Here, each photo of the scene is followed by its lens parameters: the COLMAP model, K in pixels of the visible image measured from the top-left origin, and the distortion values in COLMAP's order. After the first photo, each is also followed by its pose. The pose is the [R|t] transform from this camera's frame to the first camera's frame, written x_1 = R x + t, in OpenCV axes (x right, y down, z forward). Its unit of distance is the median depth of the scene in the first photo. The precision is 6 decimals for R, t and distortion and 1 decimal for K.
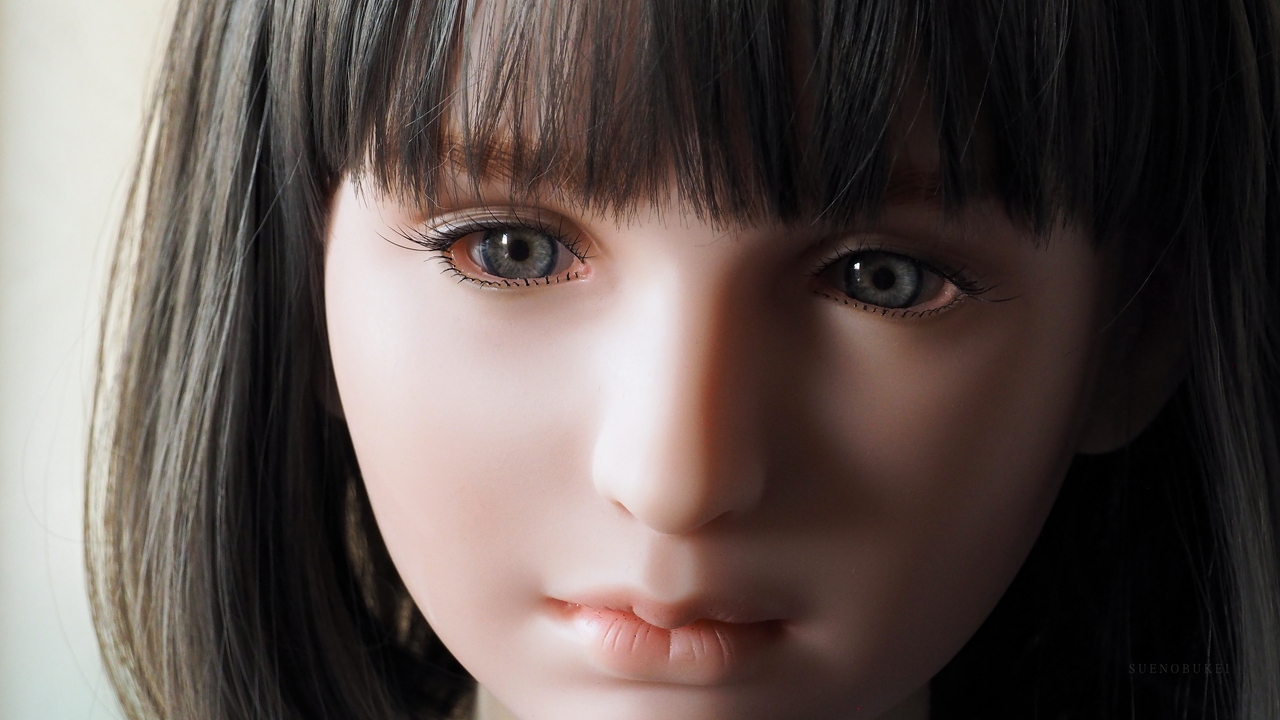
lens RADIAL K [[3195.4, 0, 639.6], [0, 3195.4, 349.1], [0, 0, 1]] dist [-0.009108, 0.000000]
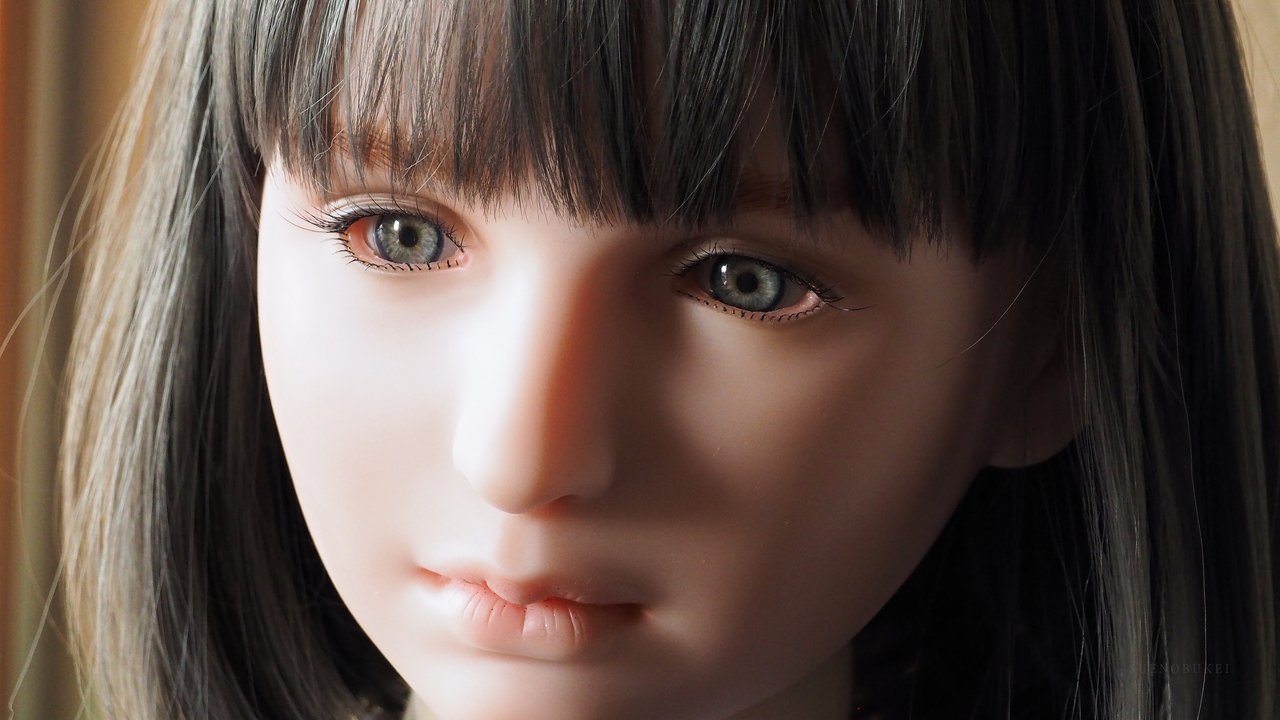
lens RADIAL K [[3195.4, 0, 636.5], [0, 3195.4, 372.1], [0, 0, 1]] dist [-0.009108, 0.000000]
pose [[0.989924, 0.058866, -0.128787, 0.177582], [-0.058270, 0.998266, 0.008394, 0.000435], [0.129058, -0.000805, 0.991637, -0.034998]]
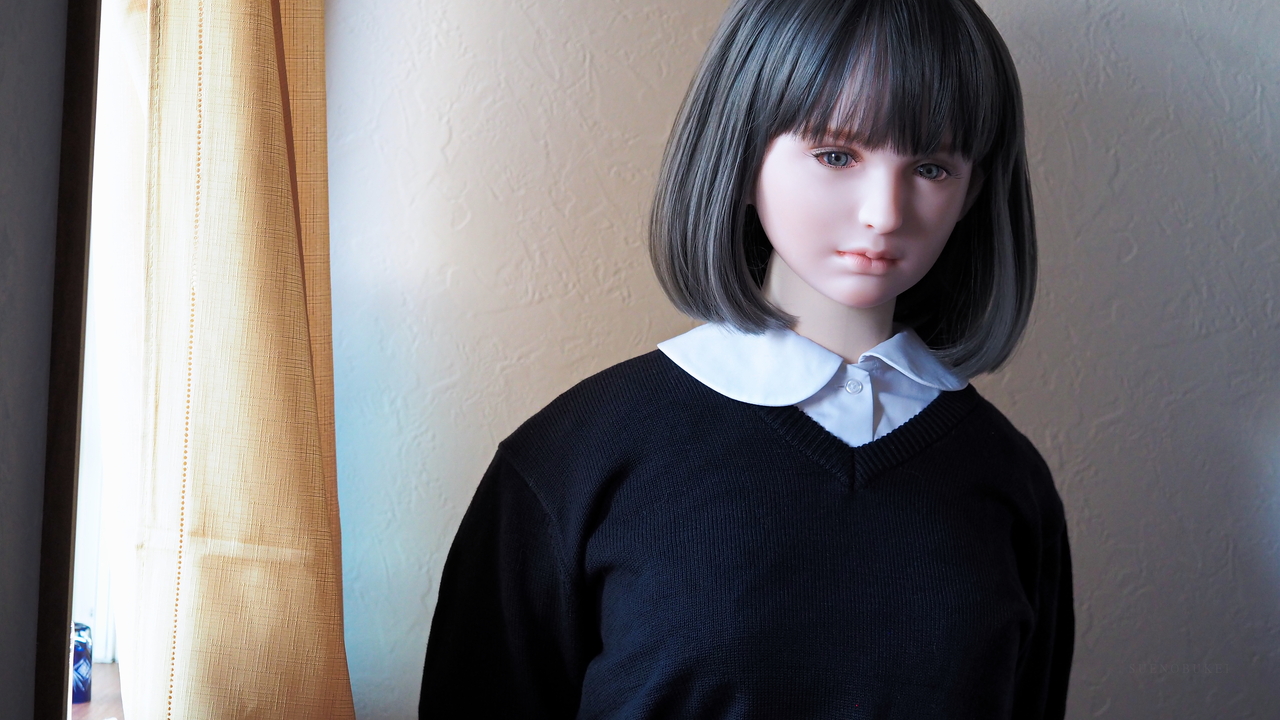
lens RADIAL K [[4838.8, 0, 642.6], [0, 4838.8, 362.1], [0, 0, 1]] dist [-0.003424, 0.000000]
pose [[0.954449, 0.037446, 0.296014, -1.977639], [-0.047174, 0.998554, 0.025786, 0.074423], [-0.294620, -0.038576, 0.954836, -4.487666]]
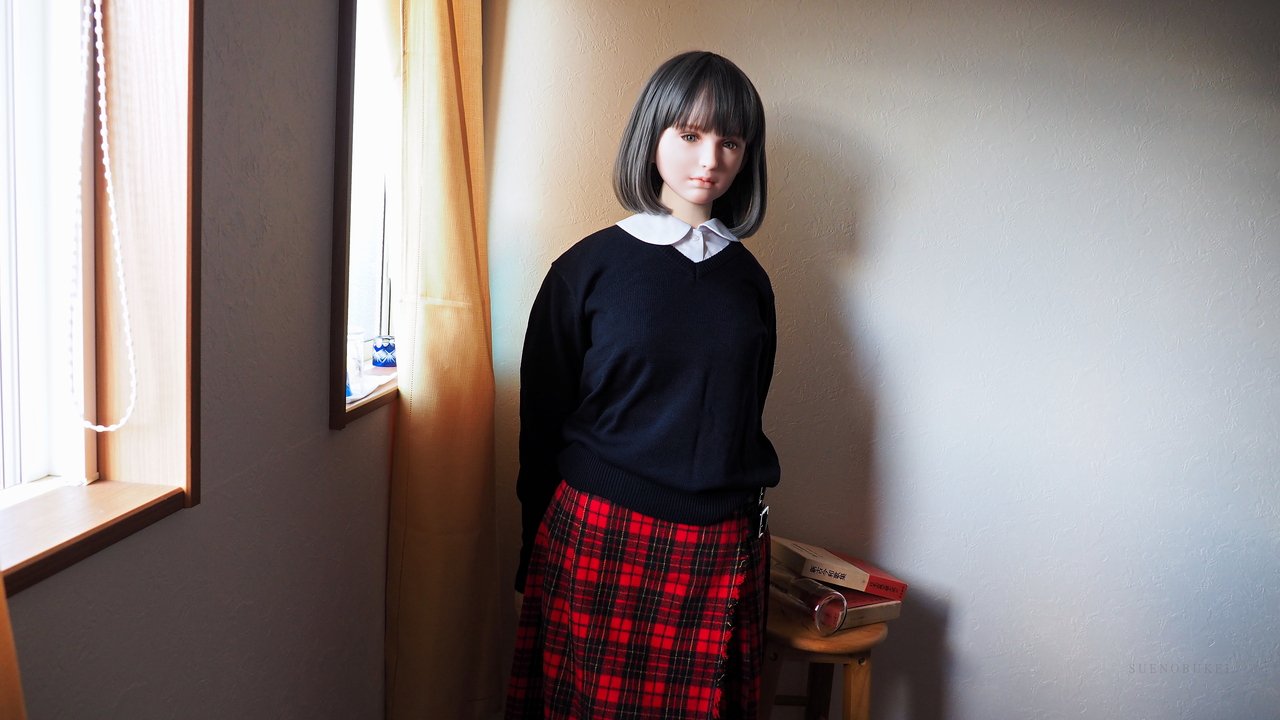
lens RADIAL K [[973.7, 0, 640.5], [0, 973.7, 337.7], [0, 0, 1]] dist [0.001719, -0.004974]
pose [[0.949778, 0.036521, 0.310787, -1.020242], [-0.055221, 0.997141, 0.051581, 0.402053], [-0.308014, -0.066153, 0.949079, -1.622668]]
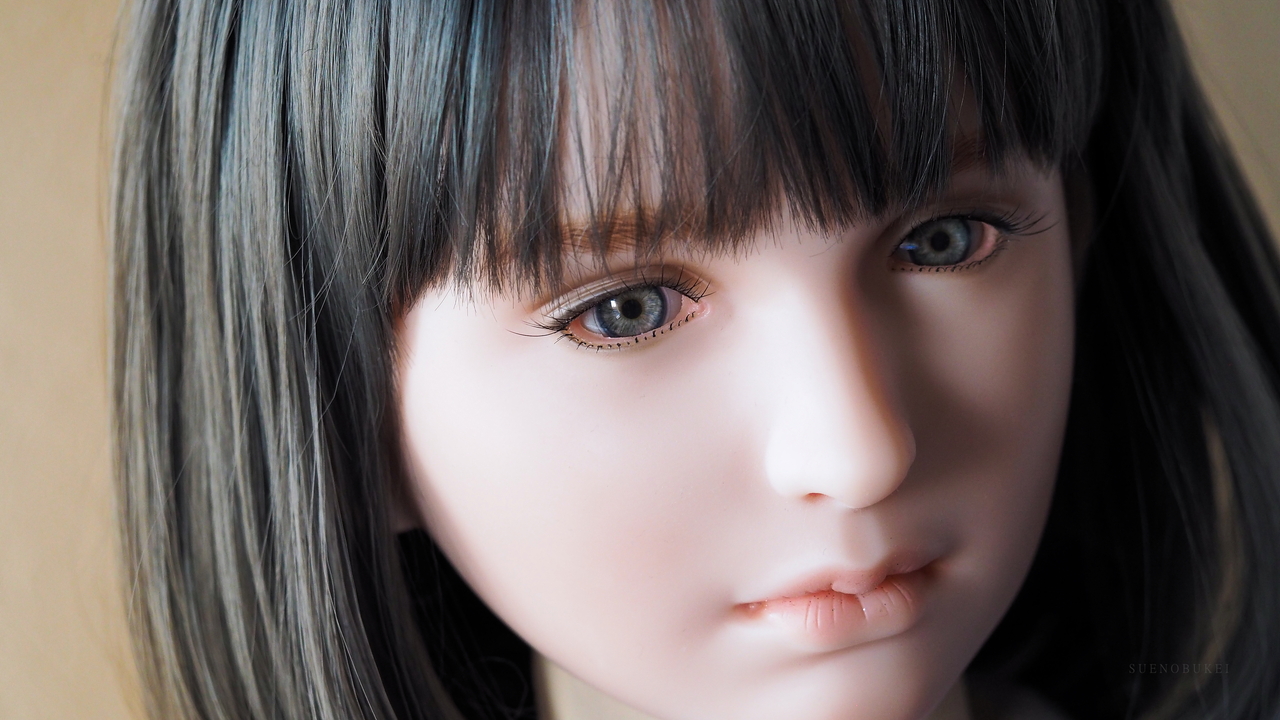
lens RADIAL K [[4838.8, 0, 649.1], [0, 4838.8, 360.0], [0, 0, 1]] dist [-0.003424, 0.000000]
pose [[0.905182, -0.284559, 0.315708, -0.570482], [0.286949, 0.957112, 0.039956, -0.079993], [-0.313538, 0.054425, 0.948015, -0.585727]]
